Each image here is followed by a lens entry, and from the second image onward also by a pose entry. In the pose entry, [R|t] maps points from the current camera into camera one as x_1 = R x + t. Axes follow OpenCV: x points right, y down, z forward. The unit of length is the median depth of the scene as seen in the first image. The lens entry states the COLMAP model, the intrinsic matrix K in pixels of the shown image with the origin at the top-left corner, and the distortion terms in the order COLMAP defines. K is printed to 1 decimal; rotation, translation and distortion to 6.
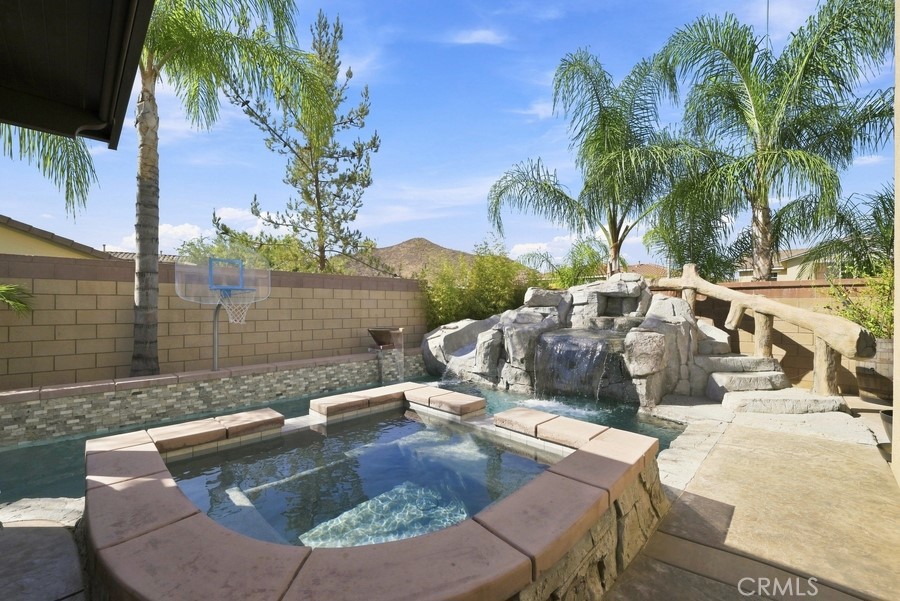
lens RADIAL K [[373.9, 0, 444.0], [0, 373.9, 301.7], [0, 0, 1]] dist [-0.000272, -0.003412]
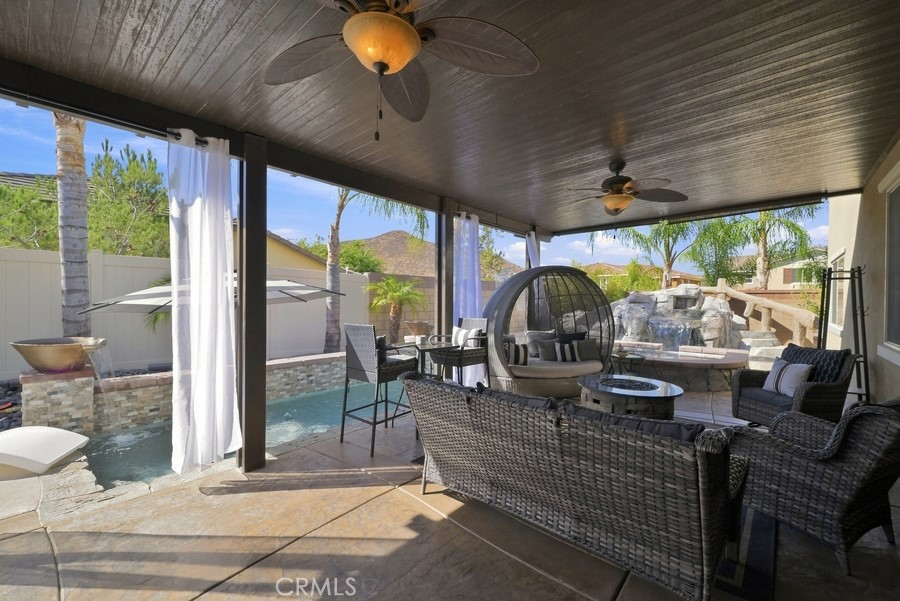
lens RADIAL K [[373.9, 0, 456.3], [0, 373.9, 305.2], [0, 0, 1]] dist [-0.000272, -0.003412]
pose [[0.997461, 0.008293, 0.070736, -0.710184], [-0.010498, 0.999469, 0.030862, -0.021182], [-0.070442, -0.031526, 0.997018, -0.644842]]
